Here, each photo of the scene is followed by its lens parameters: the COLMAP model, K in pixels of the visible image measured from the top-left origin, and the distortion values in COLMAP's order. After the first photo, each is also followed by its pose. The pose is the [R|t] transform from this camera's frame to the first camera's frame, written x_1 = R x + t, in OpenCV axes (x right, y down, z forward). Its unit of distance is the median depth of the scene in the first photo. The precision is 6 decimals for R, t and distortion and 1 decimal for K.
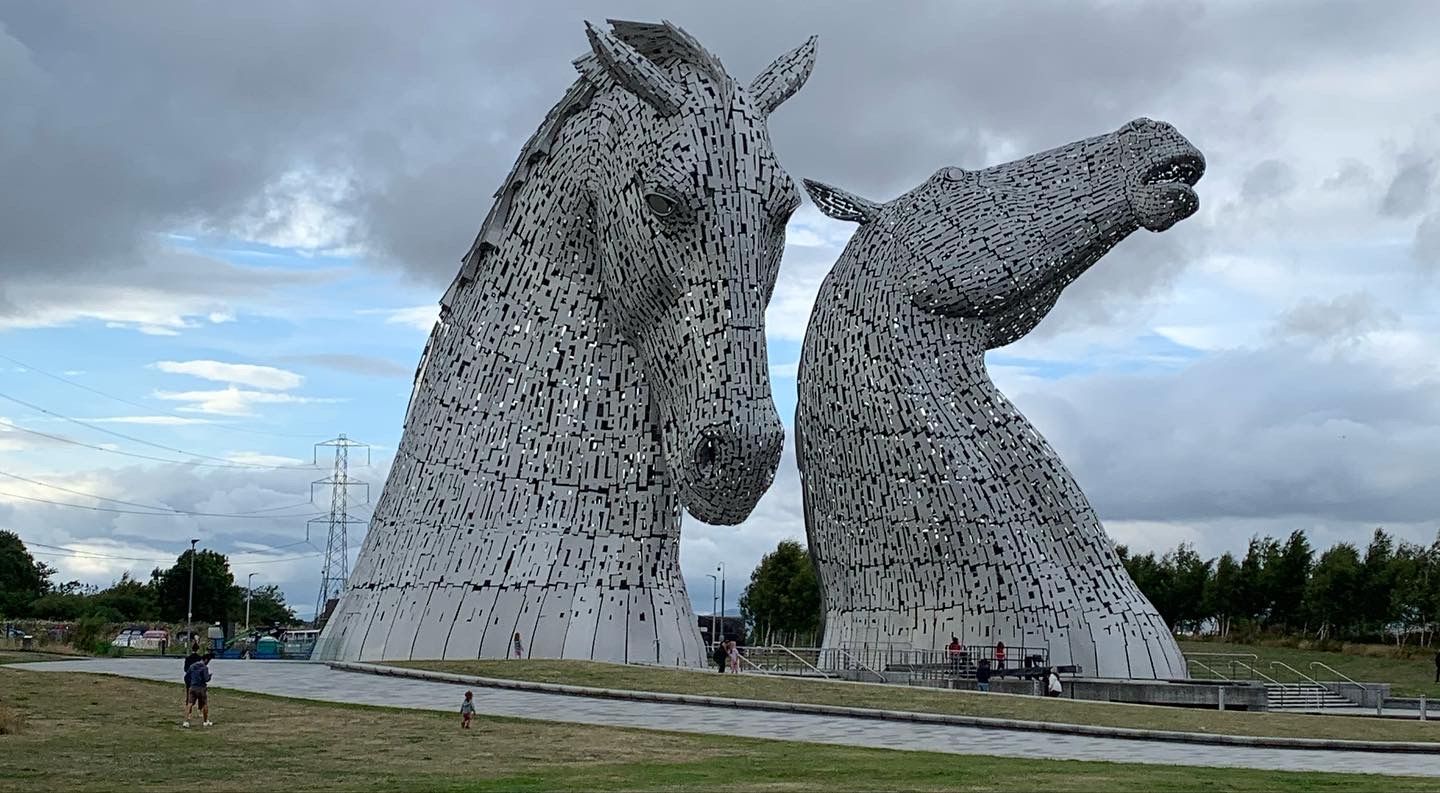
lens RADIAL K [[2385.4, 0, 750.8], [0, 2385.4, 373.4], [0, 0, 1]] dist [0.173607, 0.018520]
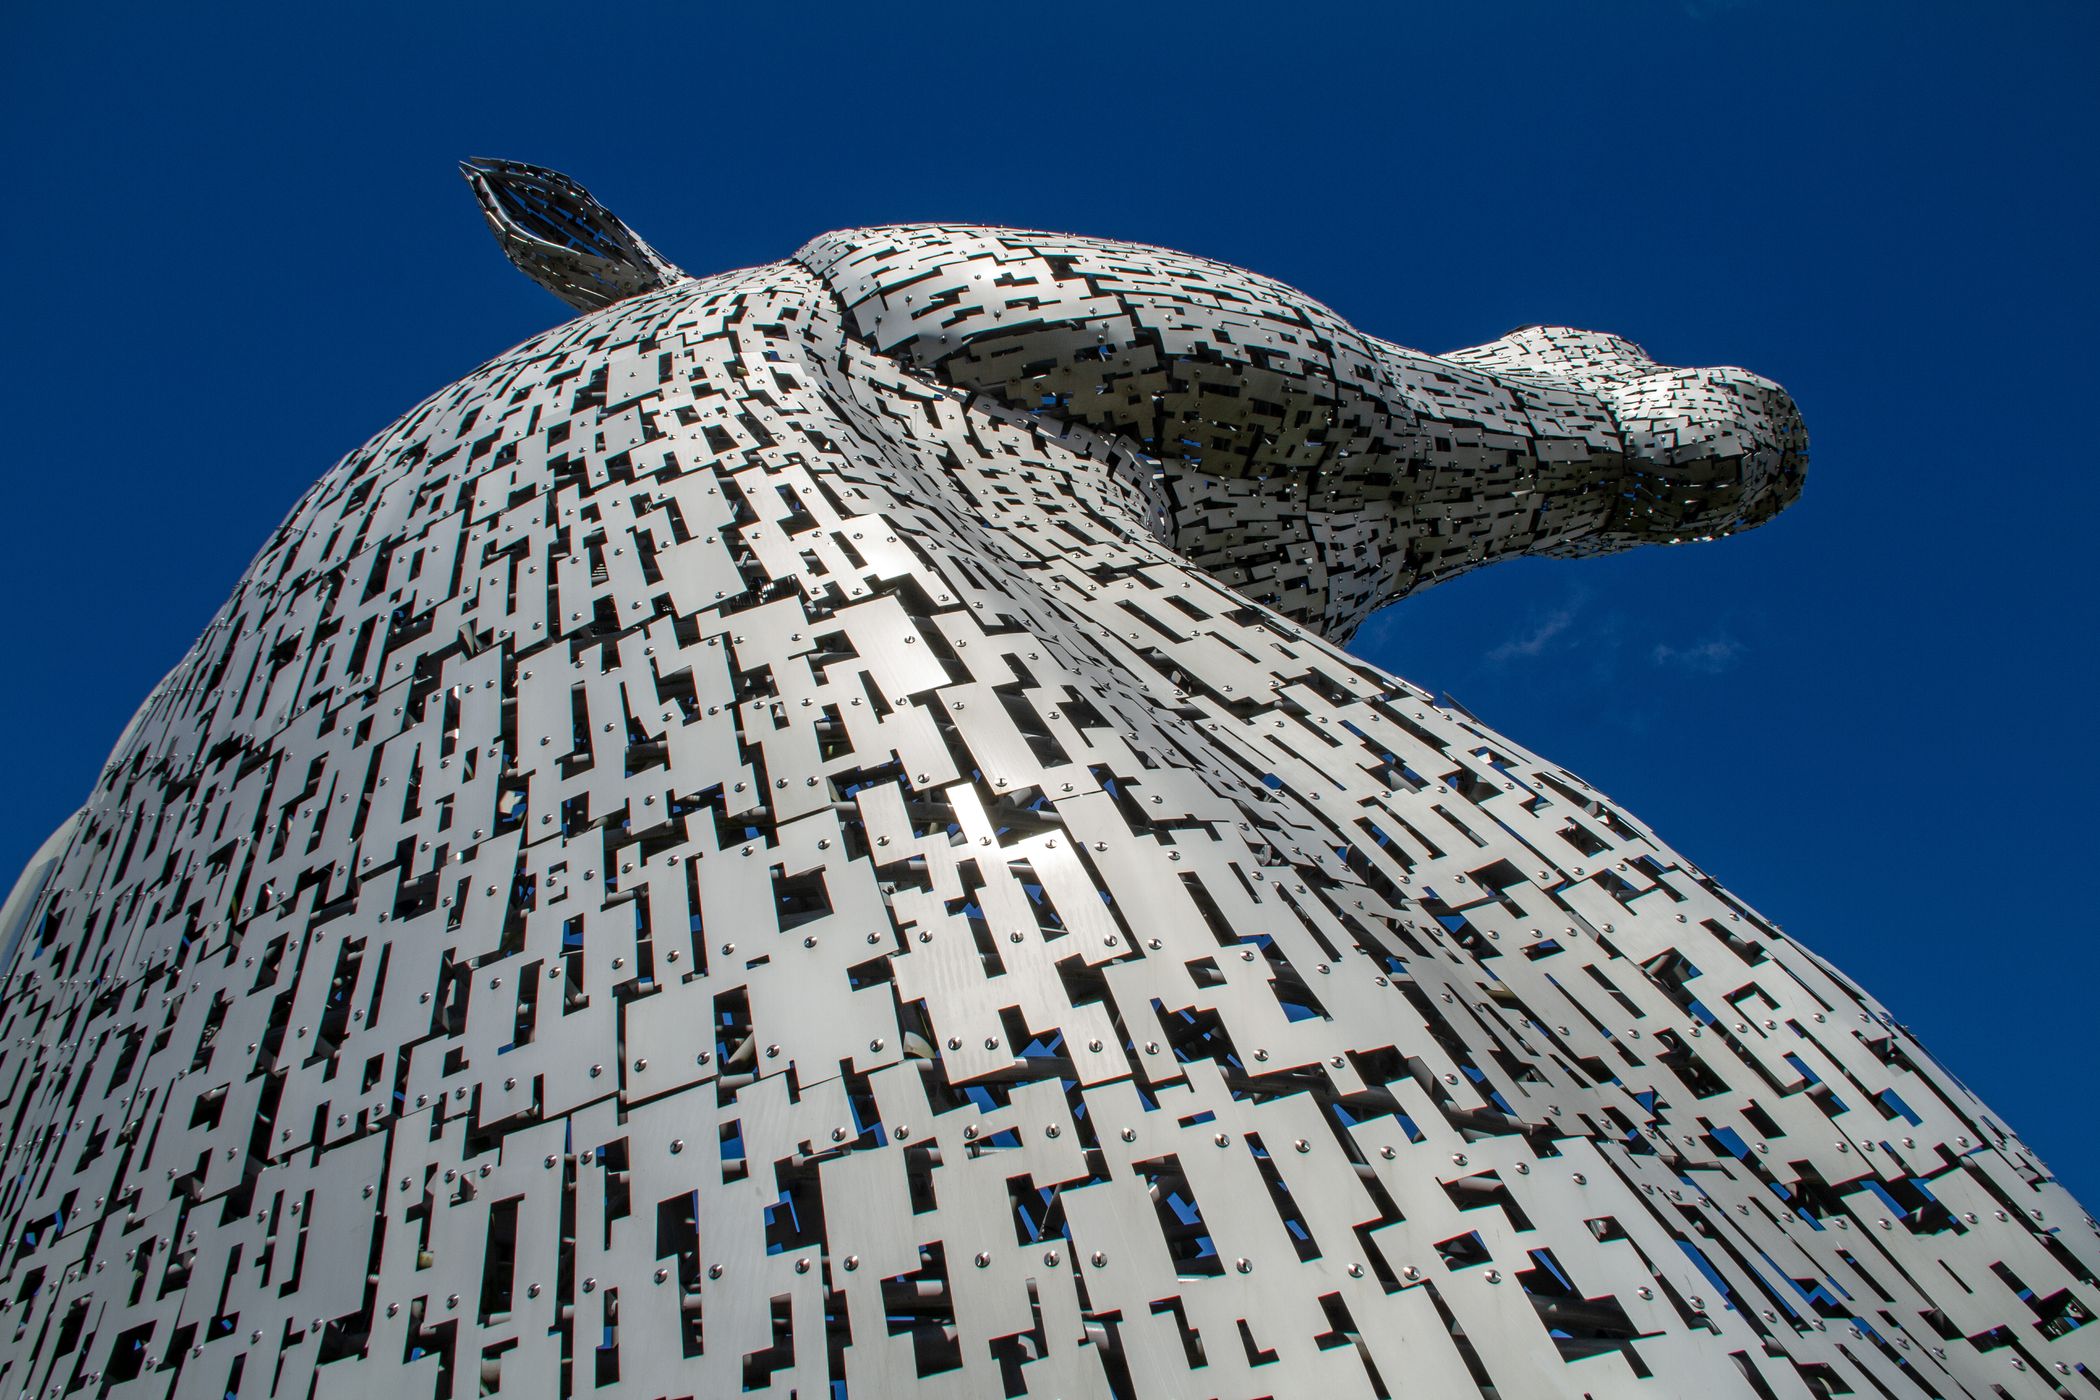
lens RADIAL K [[1705.8, 0, 1050.0], [0, 1705.8, 700.0], [0, 0, 1]] dist [-0.137145, 0.000111]
pose [[0.881903, 0.373469, 0.287694, 0.054831], [-0.083781, 0.724704, -0.683948, 0.105356], [-0.463926, 0.579073, 0.670408, 0.961064]]
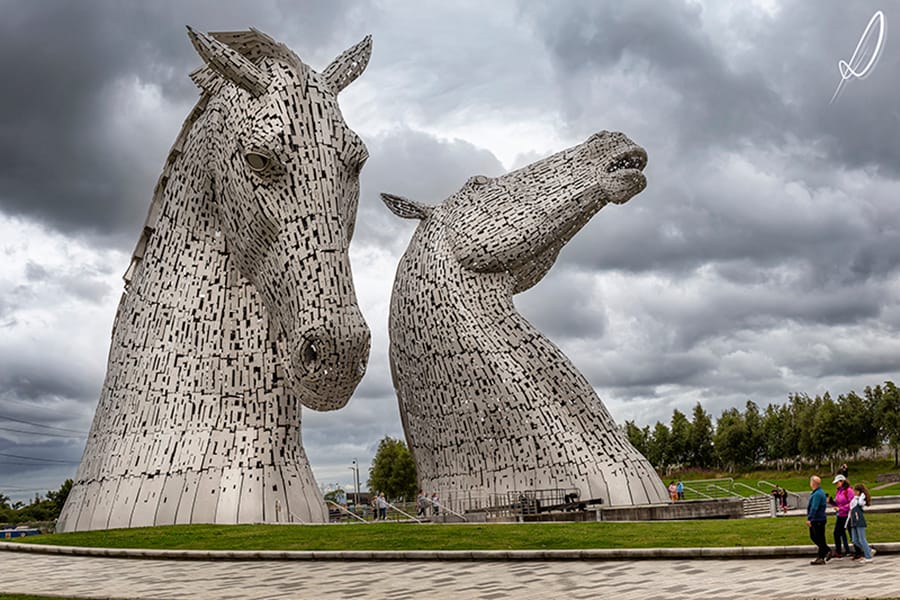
lens RADIAL K [[1193.7, 0, 389.6], [0, 1193.7, 387.5], [0, 0, 1]] dist [0.019489, -0.028331]
pose [[0.996274, -0.086013, 0.006272, 0.013714], [0.085973, 0.996277, 0.006406, 0.038766], [-0.006800, -0.005843, 0.999960, 0.279012]]
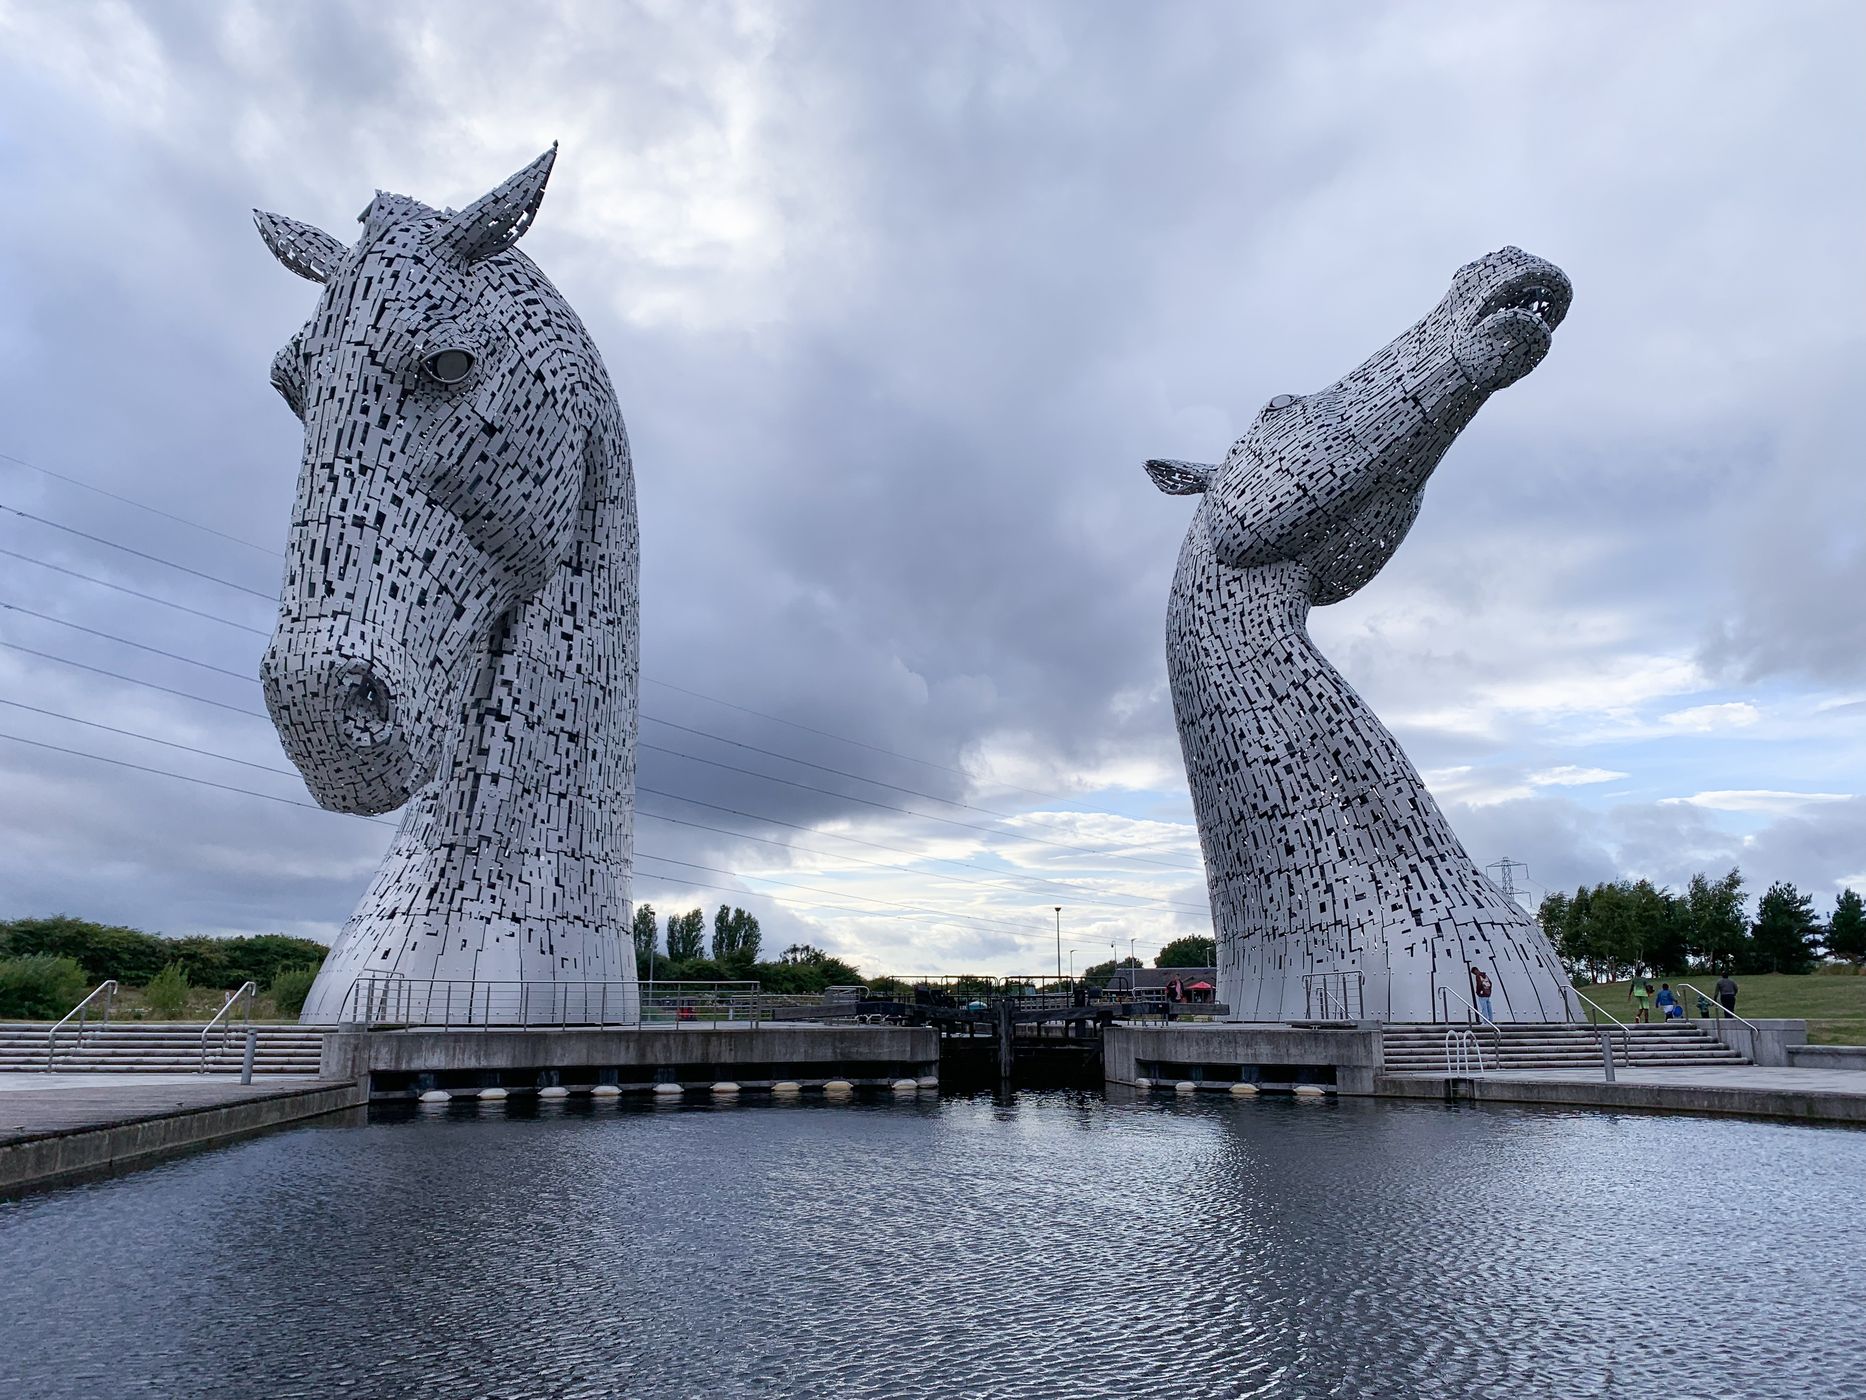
lens RADIAL K [[1422.9, 0, 927.2], [0, 1422.9, 696.7], [0, 0, 1]] dist [0.025034, -0.008585]
pose [[0.789212, -0.158080, -0.593427, 0.286187], [0.091748, 0.985808, -0.140586, 0.079852], [0.607229, 0.056506, 0.792515, 0.590691]]
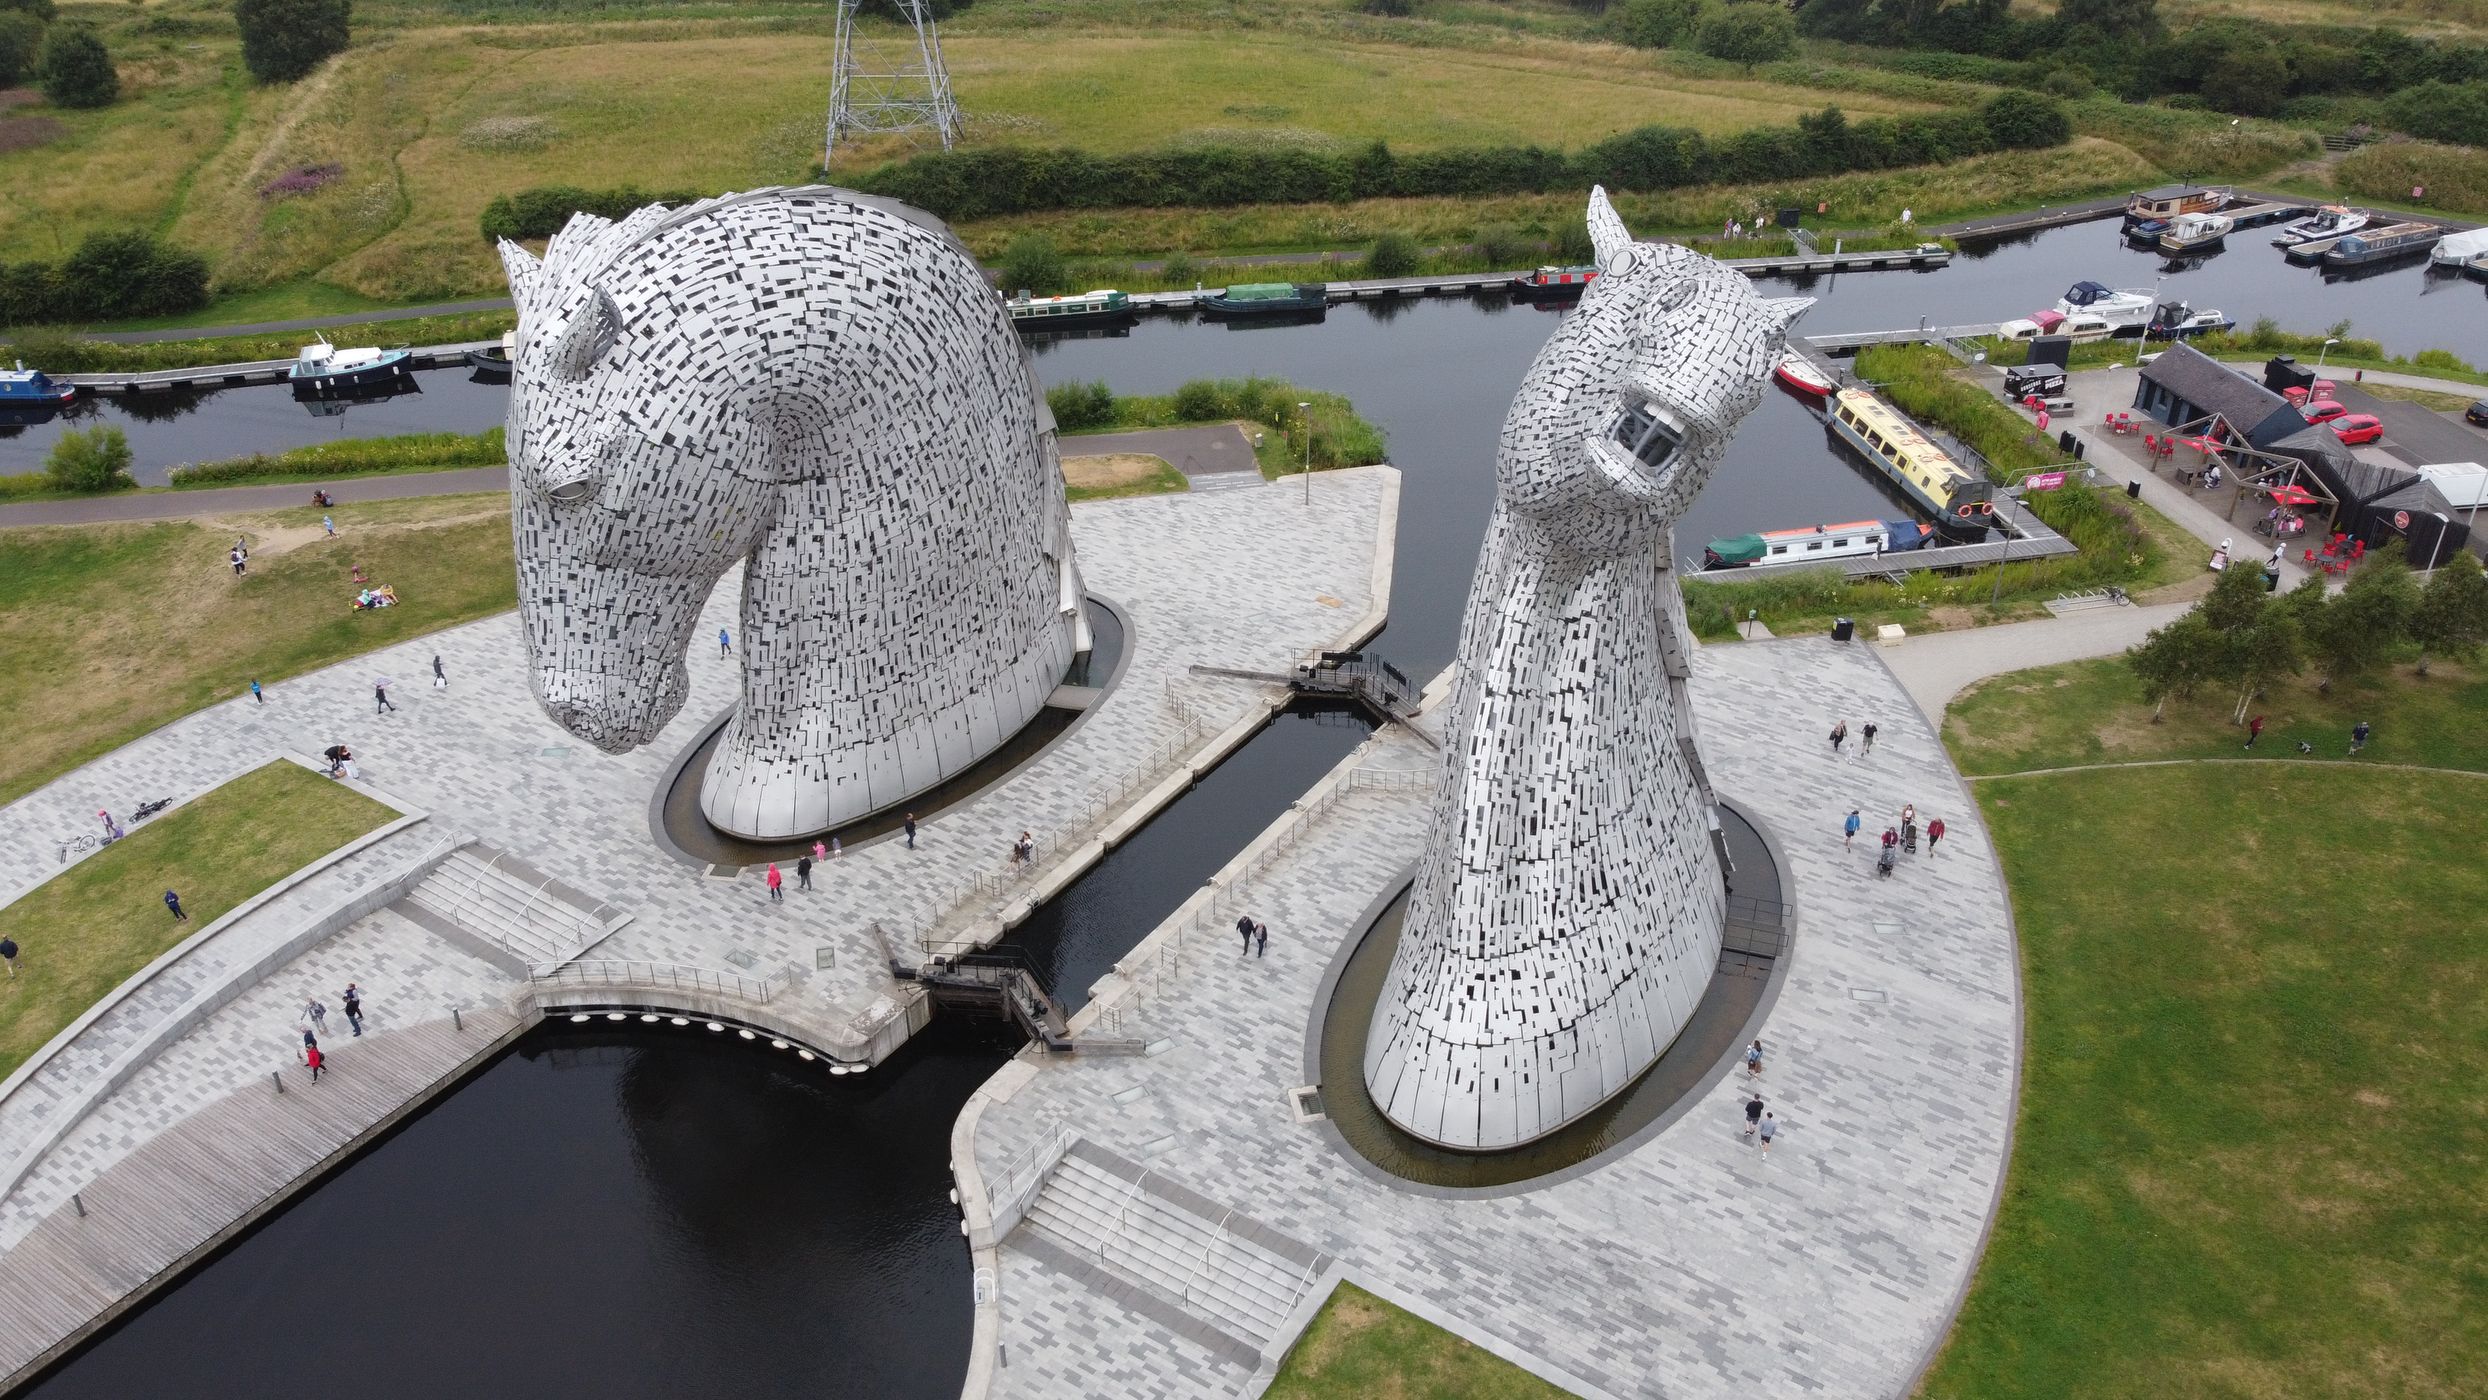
lens RADIAL K [[1965.6, 0, 1244.0], [0, 1965.6, 700.0], [0, 0, 1]] dist [-0.000487, -0.000656]
pose [[0.204844, 0.491769, -0.846287, 0.580795], [0.120851, 0.845299, 0.520446, -0.280603], [0.971305, -0.208885, 0.113724, 0.897813]]
